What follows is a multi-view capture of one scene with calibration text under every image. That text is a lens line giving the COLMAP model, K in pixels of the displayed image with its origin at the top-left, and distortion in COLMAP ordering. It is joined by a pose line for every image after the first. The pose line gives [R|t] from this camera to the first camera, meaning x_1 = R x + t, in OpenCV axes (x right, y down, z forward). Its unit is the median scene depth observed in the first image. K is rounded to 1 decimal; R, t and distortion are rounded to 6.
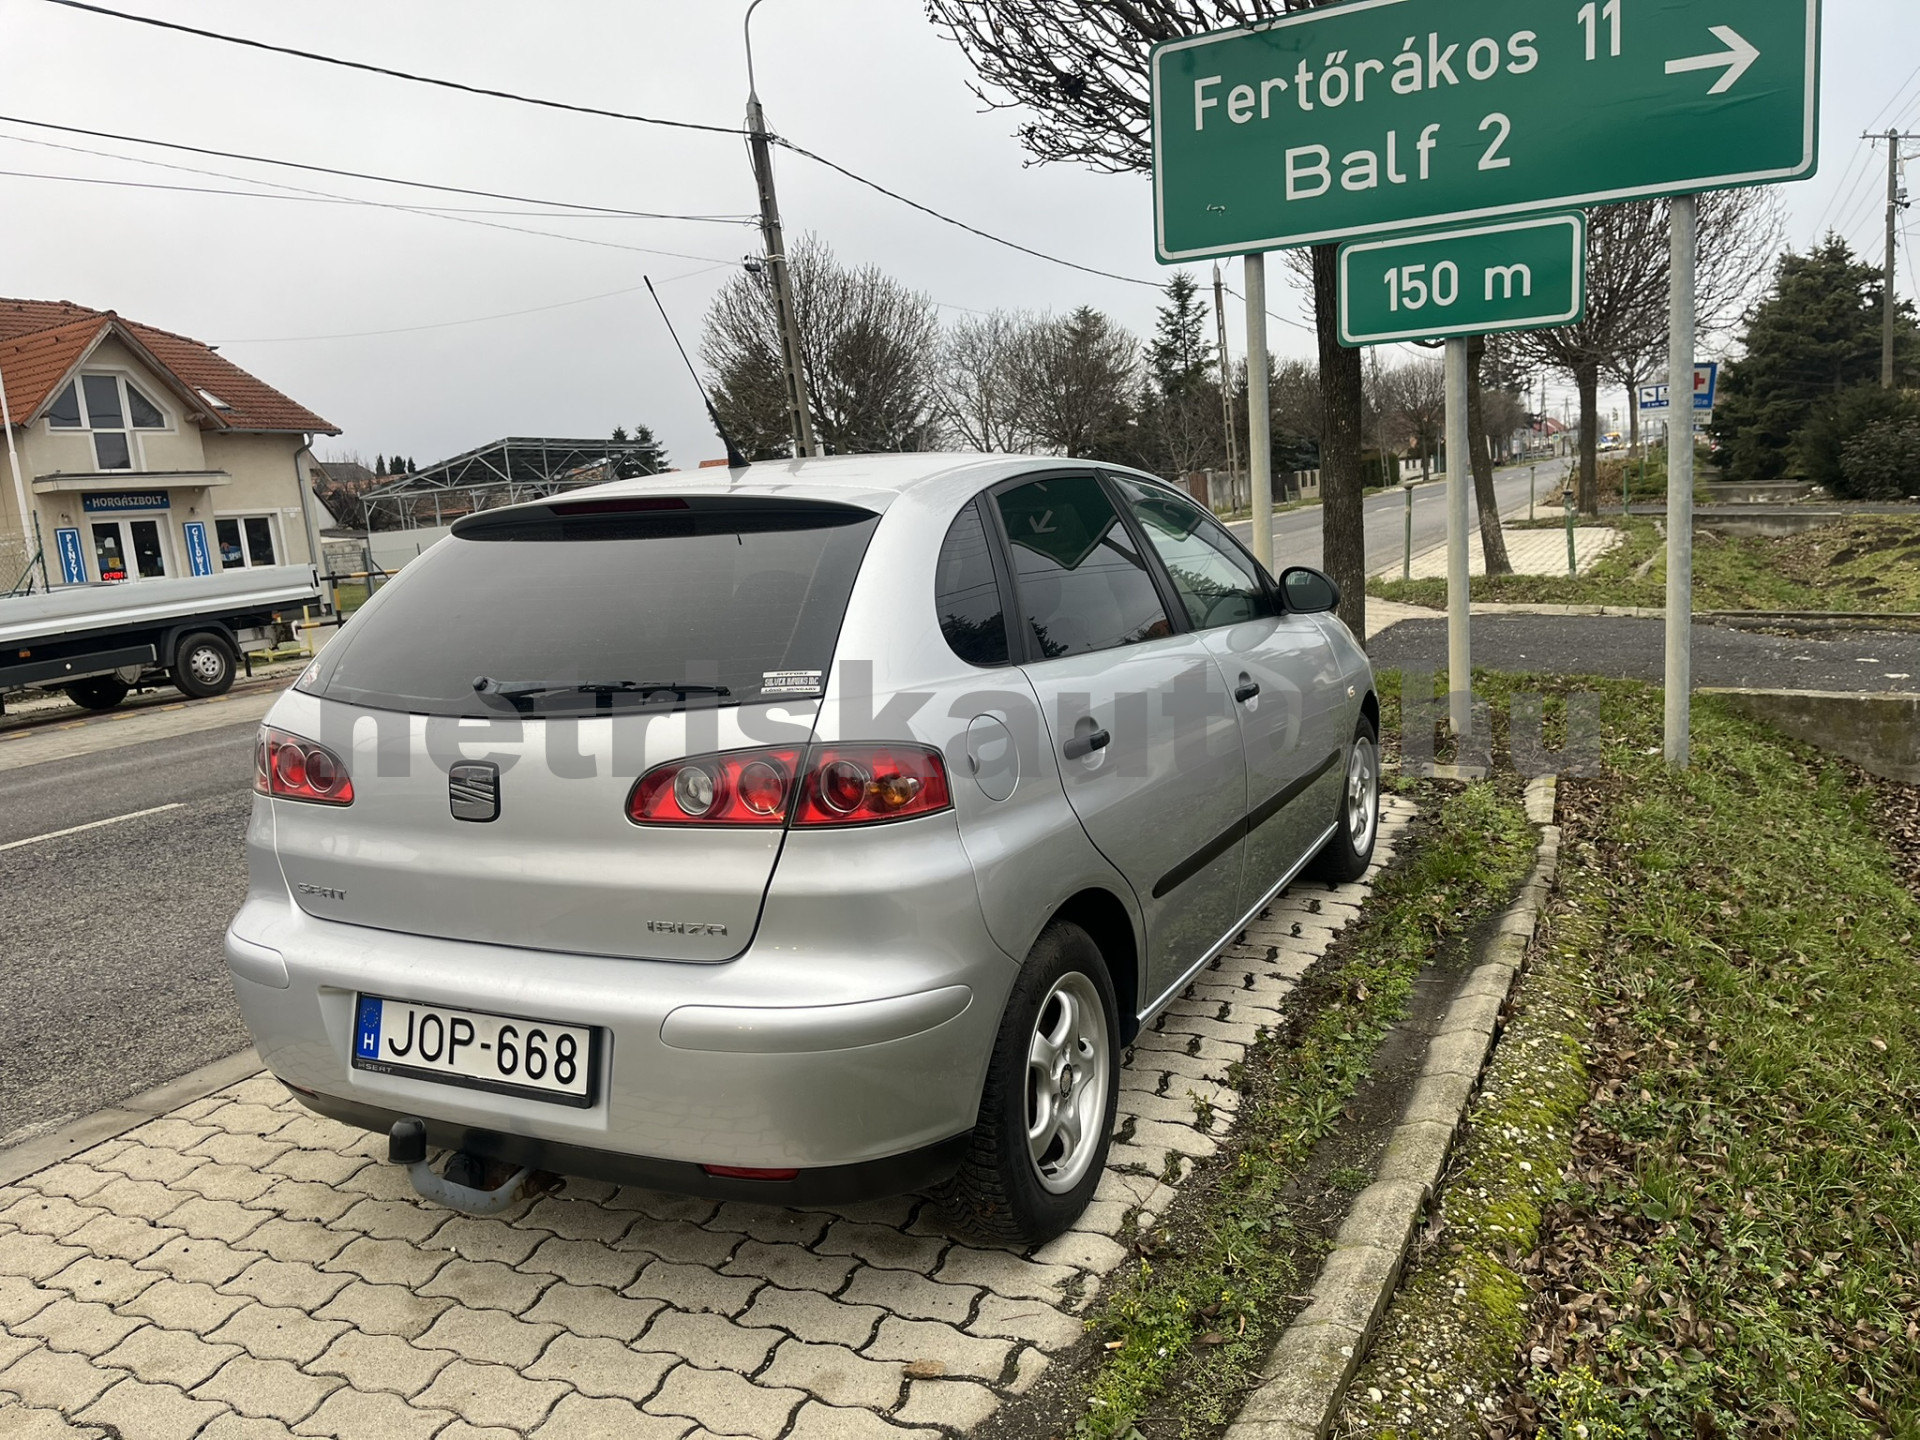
lens RADIAL K [[1445.5, 0, 955.8], [0, 1445.5, 730.7], [0, 0, 1]] dist [0.064976, -0.081482]
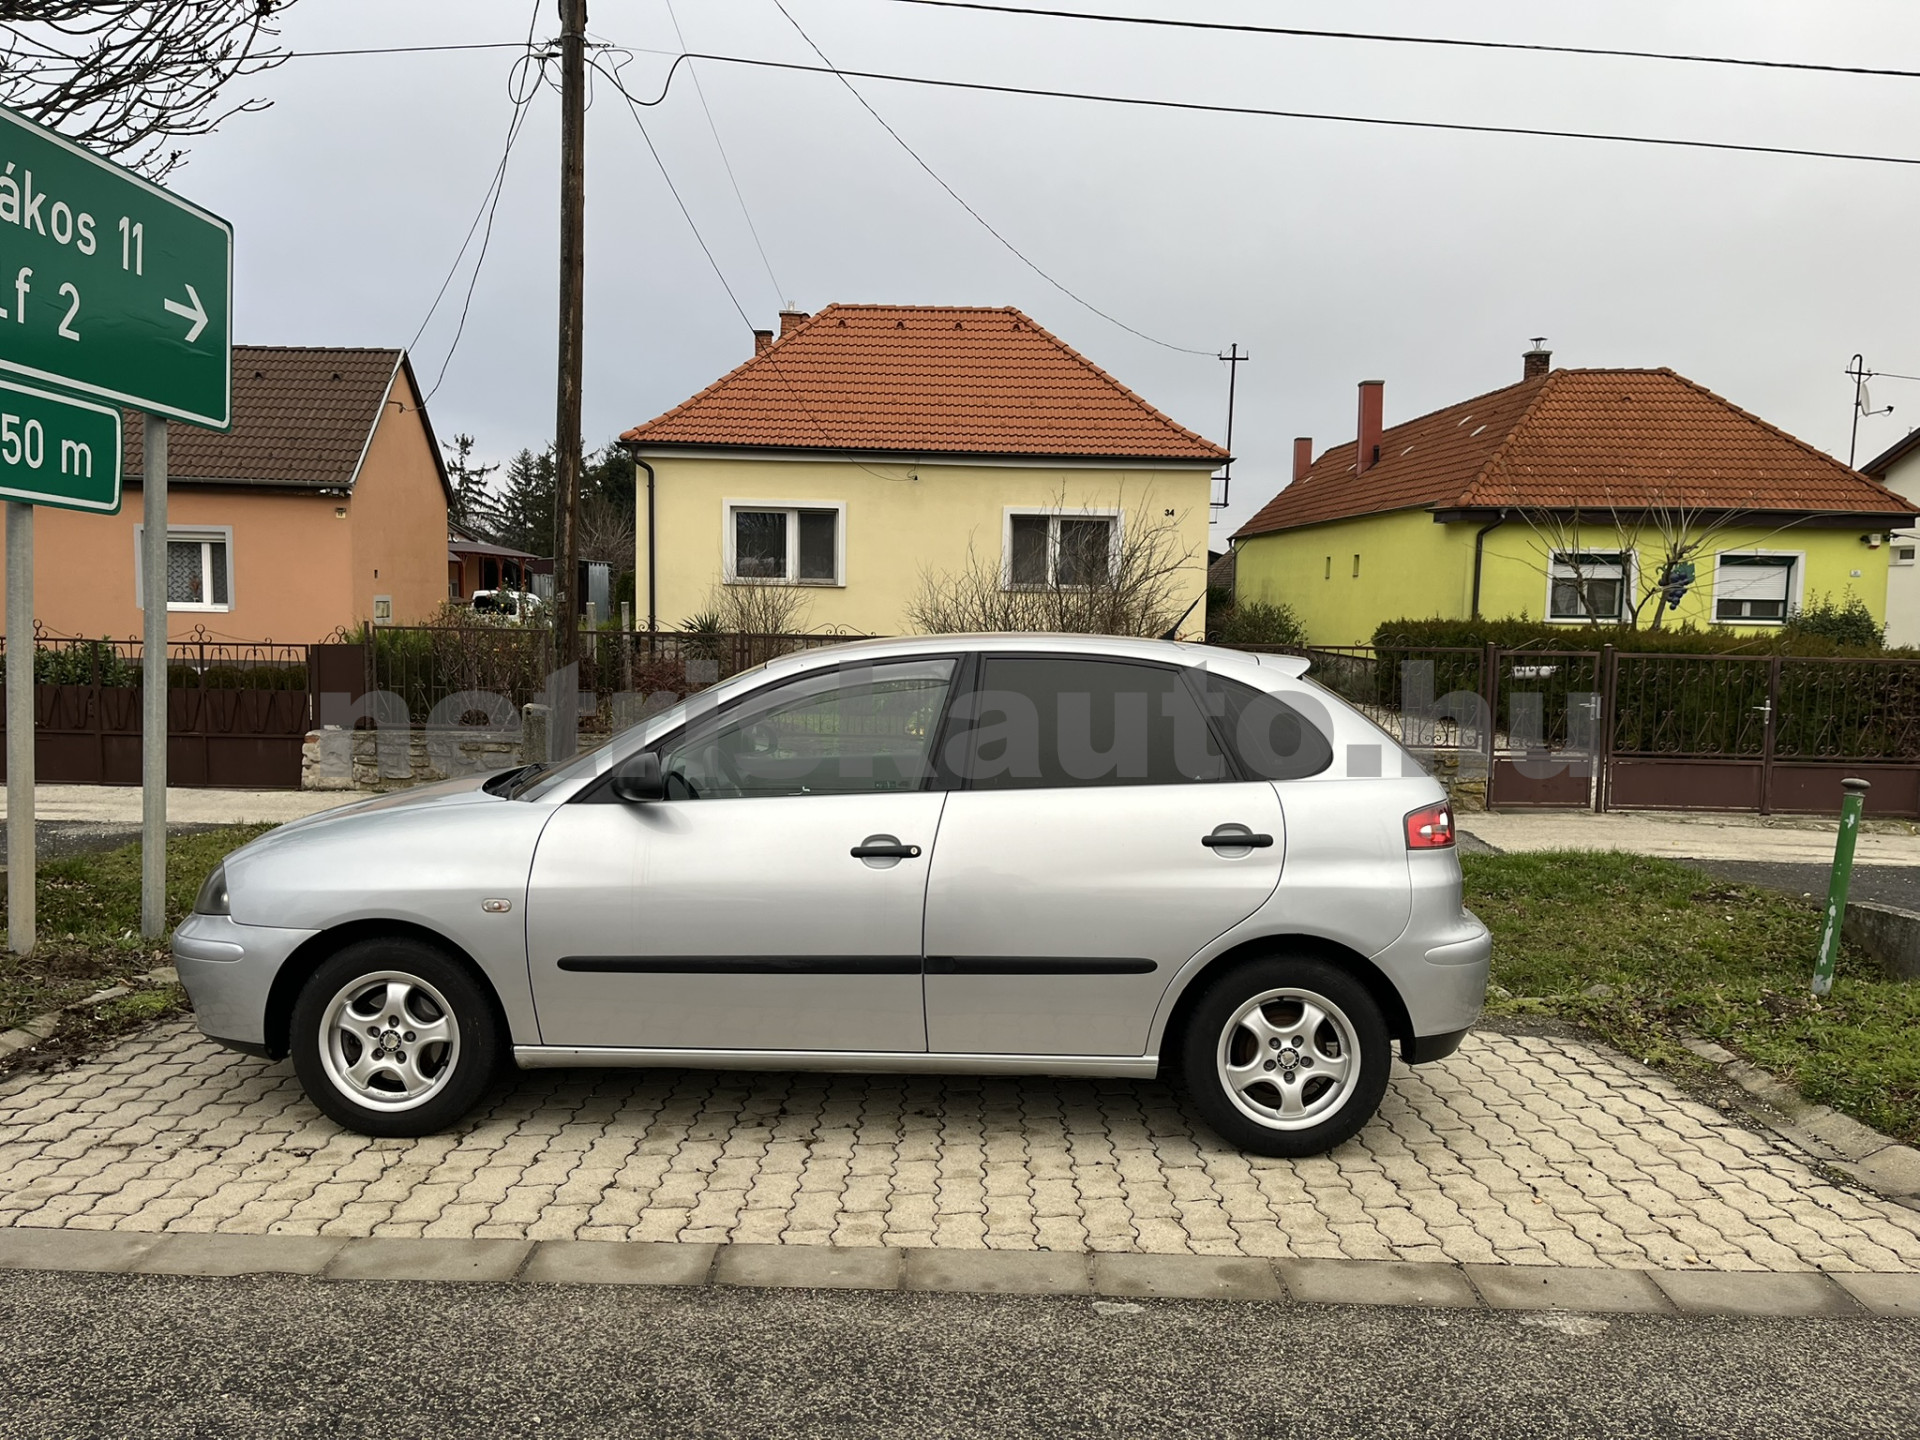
lens RADIAL K [[1445.5, 0, 946.7], [0, 1445.5, 742.6], [0, 0, 1]] dist [0.064976, -0.081482]
pose [[-0.430520, -0.009496, 0.902531, -0.719783], [0.157077, 0.983897, 0.085280, -0.120722], [-0.888808, 0.178482, -0.422096, 0.935783]]
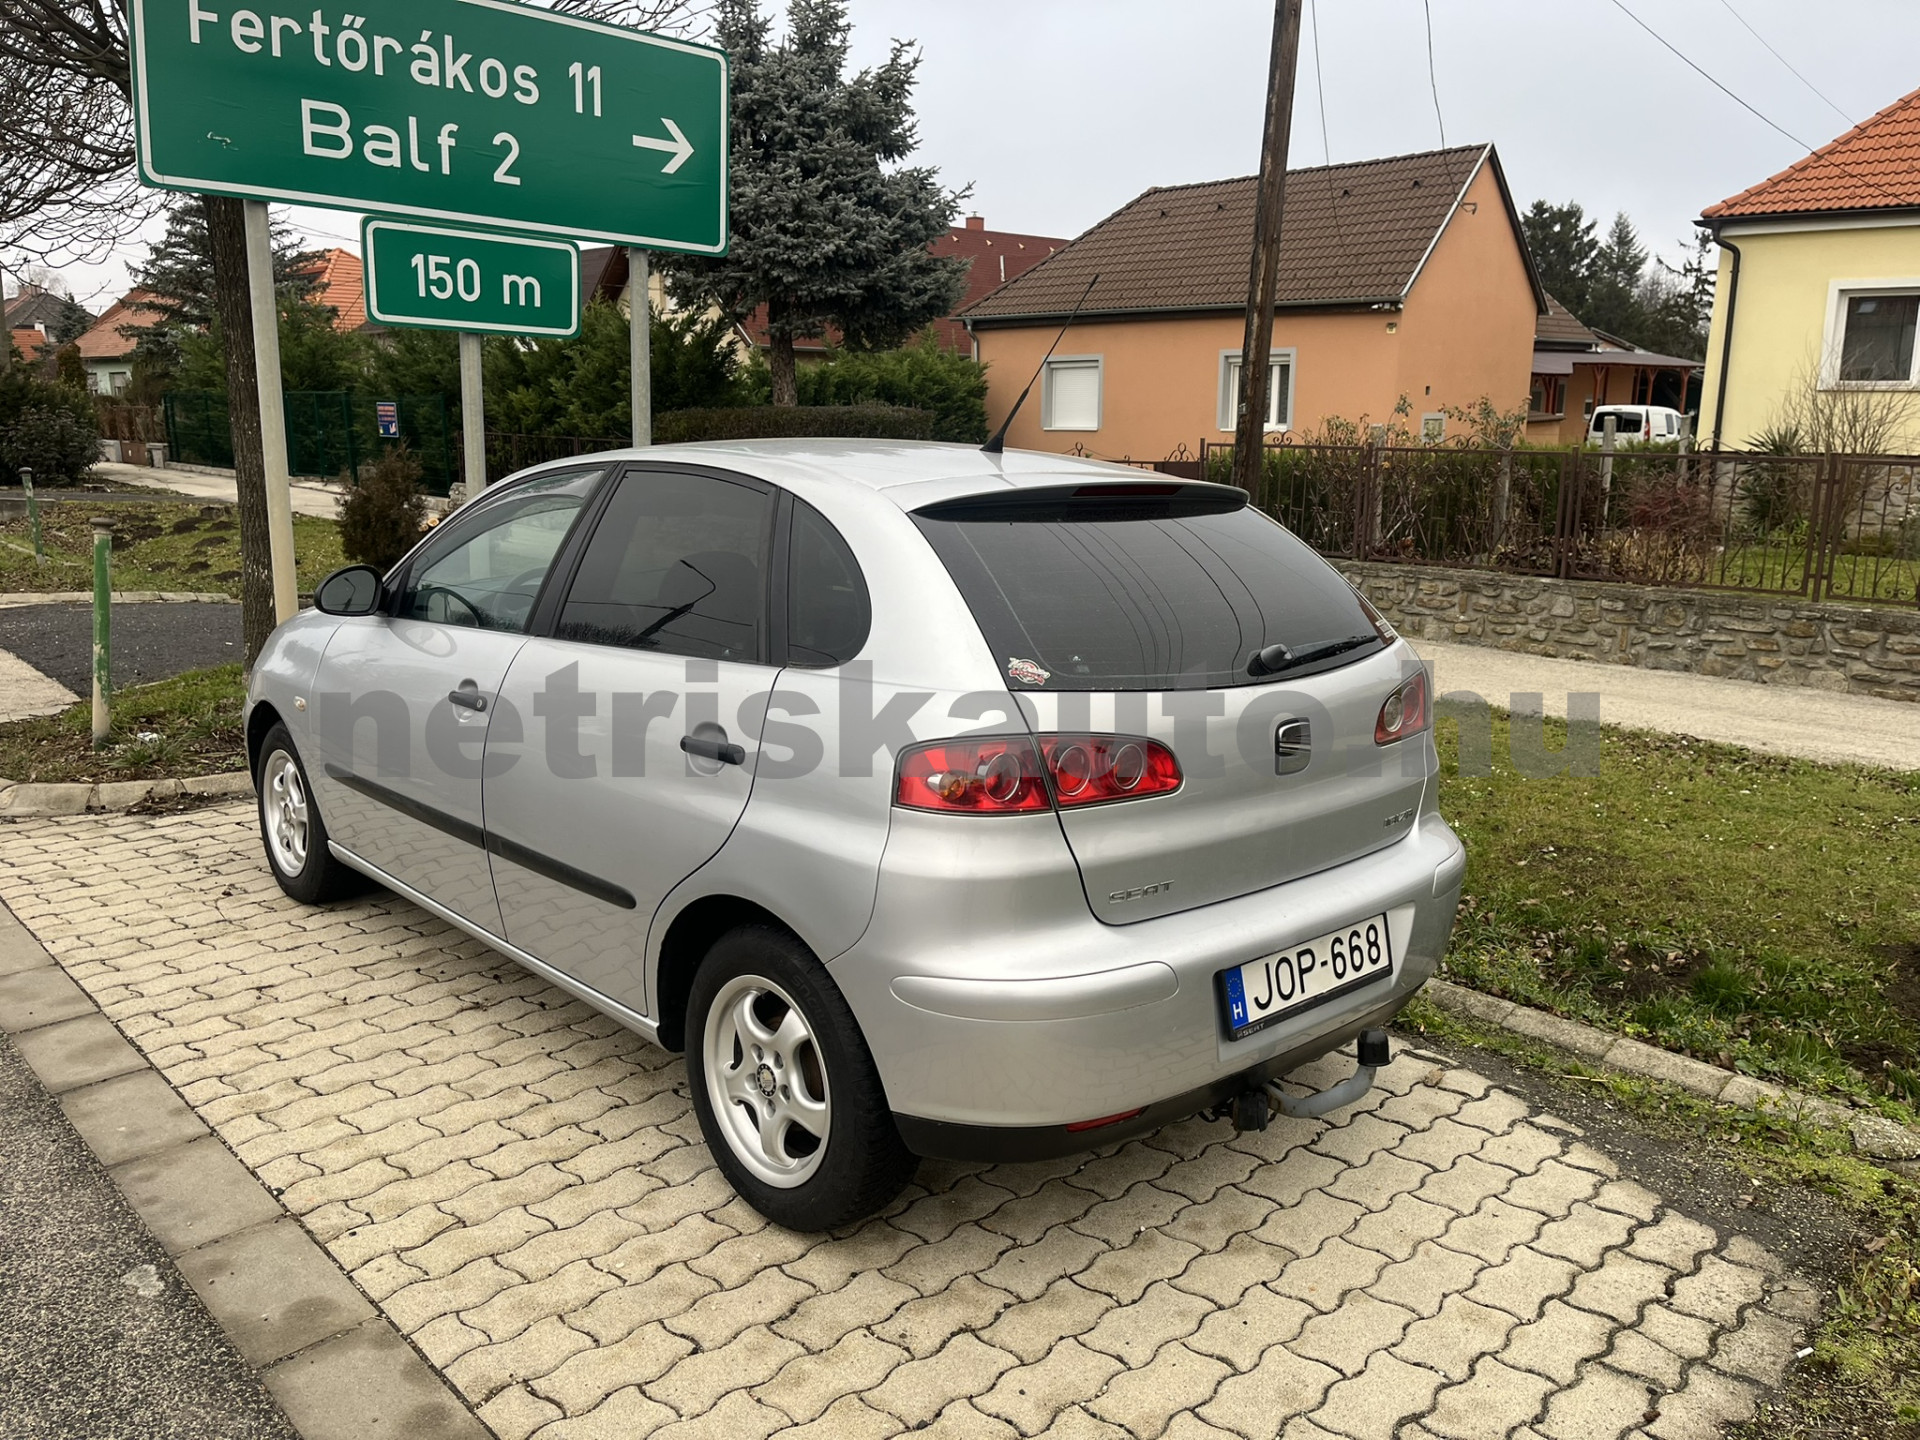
lens RADIAL K [[1445.5, 0, 956.3], [0, 1445.5, 732.2], [0, 0, 1]] dist [0.064976, -0.081482]
pose [[0.345215, -0.118530, 0.931009, -0.574170], [0.109320, 0.990319, 0.085545, -0.036815], [-0.932135, 0.072246, 0.354830, 0.332161]]
